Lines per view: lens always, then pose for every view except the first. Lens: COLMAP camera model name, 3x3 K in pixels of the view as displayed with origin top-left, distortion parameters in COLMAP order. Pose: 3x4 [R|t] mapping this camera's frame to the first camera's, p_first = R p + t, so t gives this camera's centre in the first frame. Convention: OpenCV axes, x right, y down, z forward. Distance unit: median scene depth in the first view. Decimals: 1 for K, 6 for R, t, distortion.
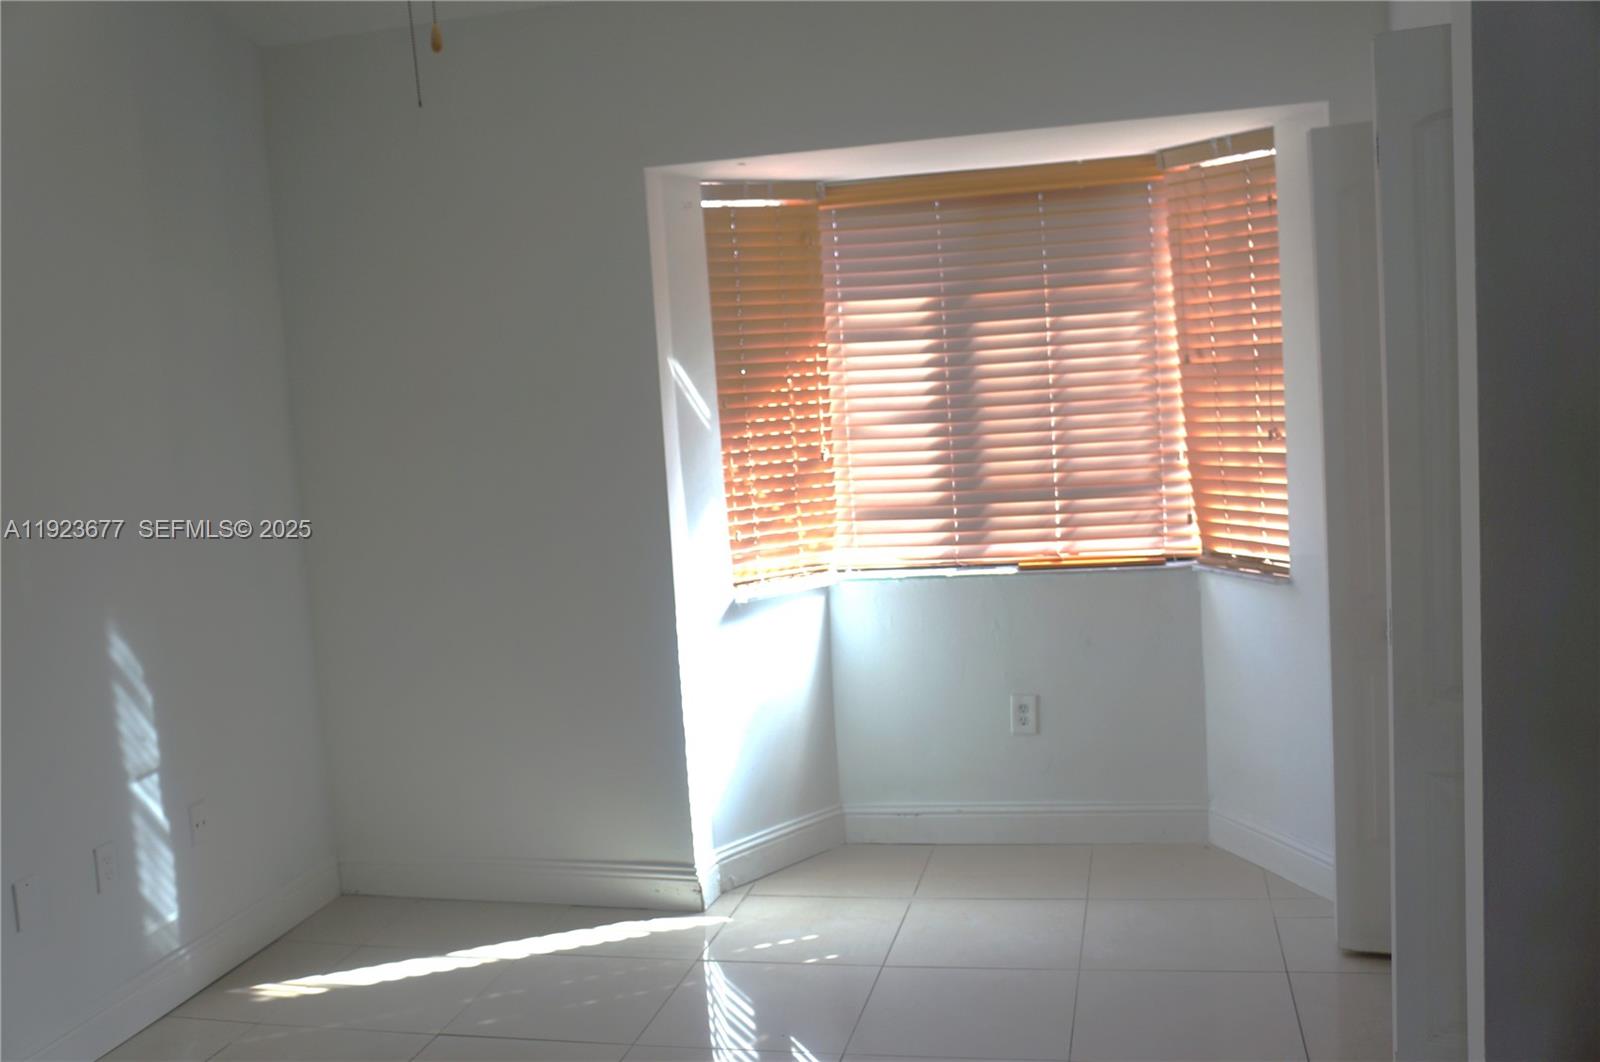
lens RADIAL K [[1520.9, 0, 801.2], [0, 1520.9, 540.9], [0, 0, 1]] dist [-0.114384, 0.192166]
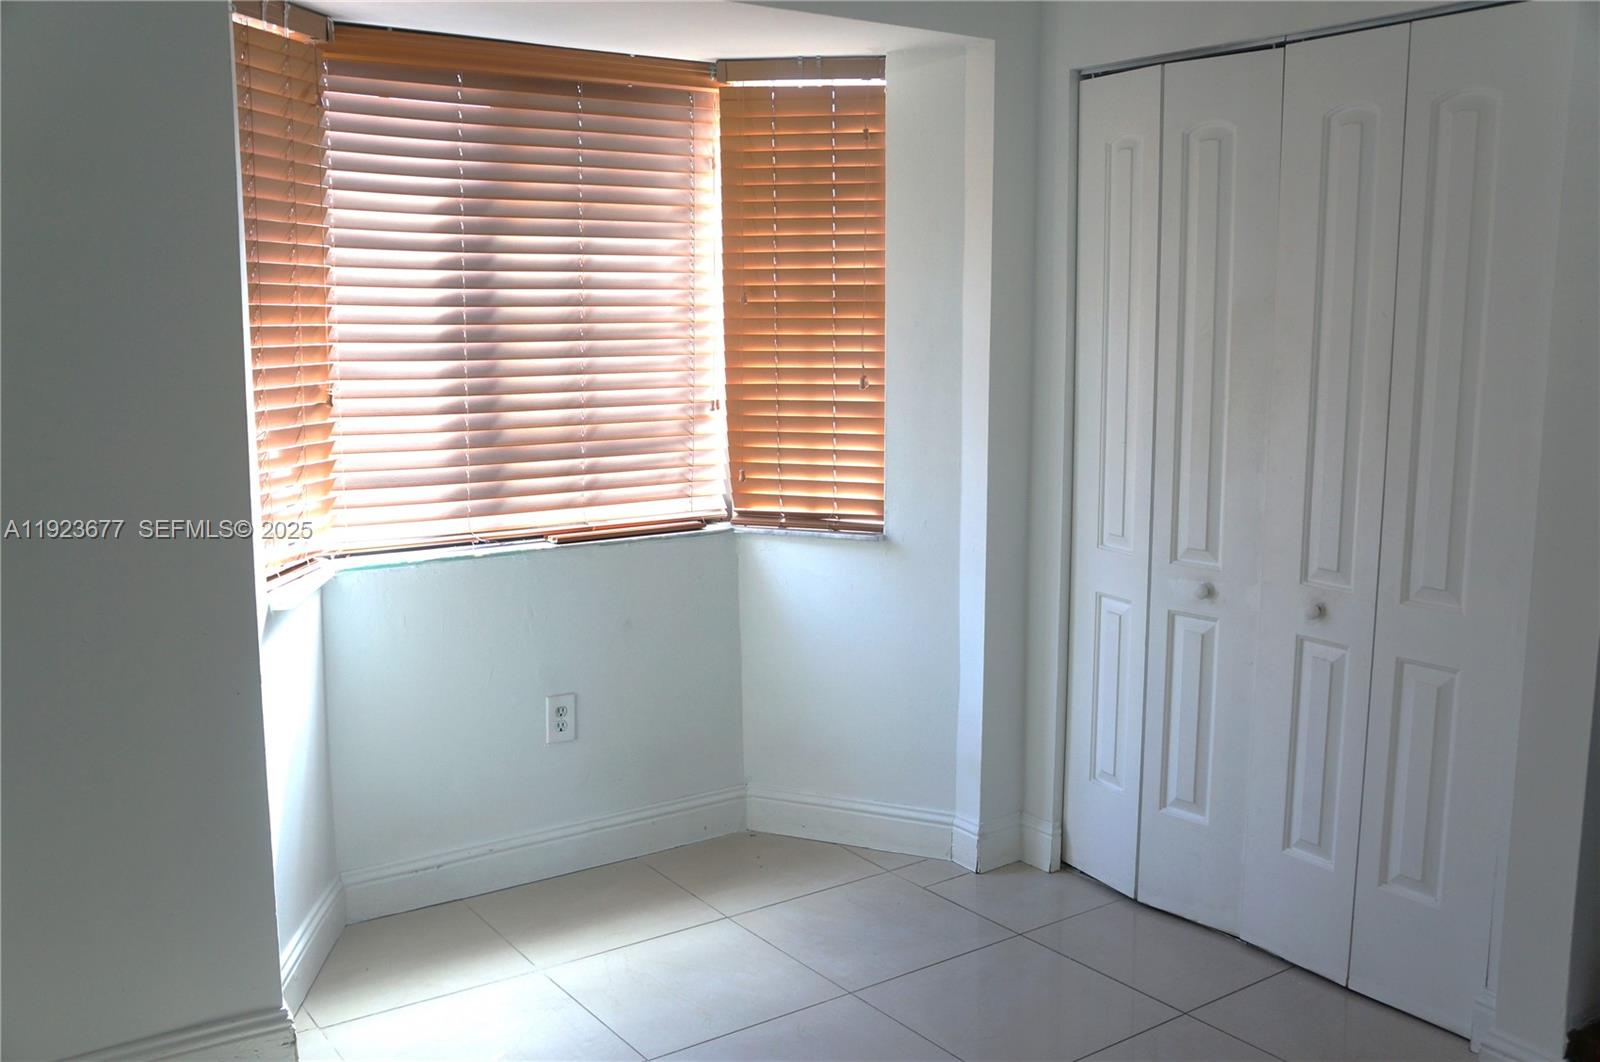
lens RADIAL K [[1520.9, 0, 801.2], [0, 1520.9, 540.9], [0, 0, 1]] dist [-0.114384, 0.192166]
pose [[0.650681, -0.049216, 0.757754, -0.396291], [0.042469, 0.998694, 0.028397, 0.000089], [-0.758162, 0.013704, 0.651922, 0.370551]]
